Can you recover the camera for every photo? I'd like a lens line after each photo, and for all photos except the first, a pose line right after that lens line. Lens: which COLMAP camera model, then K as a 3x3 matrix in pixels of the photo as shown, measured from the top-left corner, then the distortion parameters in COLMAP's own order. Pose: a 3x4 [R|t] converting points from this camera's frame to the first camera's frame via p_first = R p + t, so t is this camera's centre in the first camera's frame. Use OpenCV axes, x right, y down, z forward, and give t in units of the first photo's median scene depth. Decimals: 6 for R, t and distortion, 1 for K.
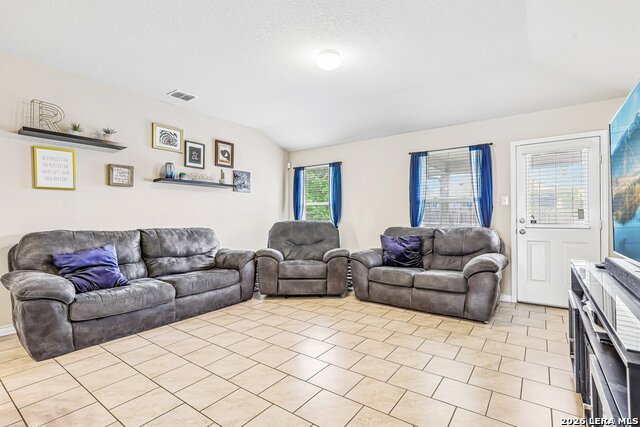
lens RADIAL K [[303.0, 0, 323.1], [0, 303.0, 213.4], [0, 0, 1]] dist [-0.002813, -0.000200]
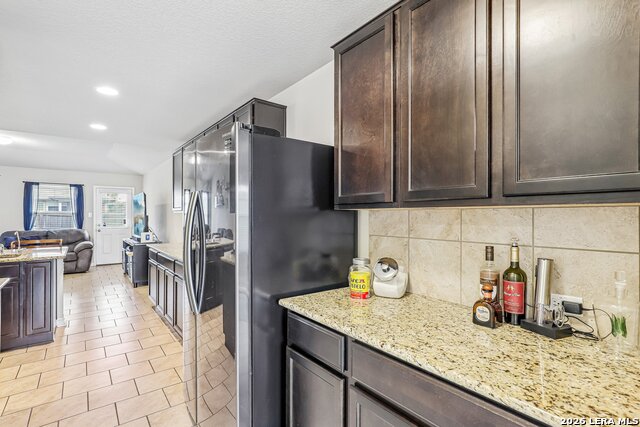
lens RADIAL K [[327.7, 0, 321.0], [0, 327.7, 216.4], [0, 0, 1]] dist [0.000675, 0.000426]
pose [[0.308272, 0.000239, 0.951298, -0.939372], [-0.009126, 0.999955, 0.002707, -0.050855], [-0.951254, -0.009516, 0.308260, -1.054318]]
